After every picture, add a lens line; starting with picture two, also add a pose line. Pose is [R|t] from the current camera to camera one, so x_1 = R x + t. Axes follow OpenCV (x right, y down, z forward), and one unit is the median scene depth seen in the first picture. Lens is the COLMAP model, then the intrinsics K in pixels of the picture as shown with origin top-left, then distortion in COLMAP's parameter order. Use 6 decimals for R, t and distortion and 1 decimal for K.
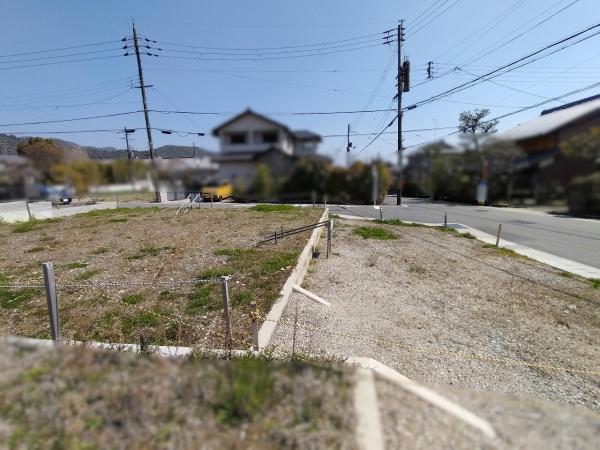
lens RADIAL K [[275.3, 0, 301.5], [0, 275.3, 234.7], [0, 0, 1]] dist [0.001836, 0.000723]
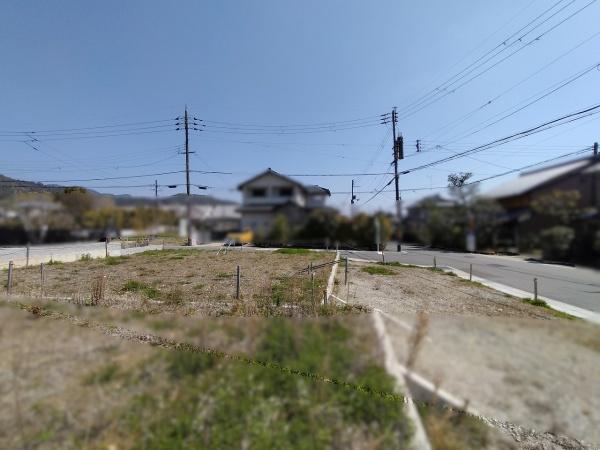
lens RADIAL K [[275.3, 0, 301.5], [0, 275.3, 234.7], [0, 0, 1]] dist [0.001836, 0.000723]
pose [[0.999790, 0.016117, -0.012665, -0.040603], [-0.018025, 0.985471, -0.168886, 0.025847], [0.009759, 0.169079, 0.985554, -0.151313]]
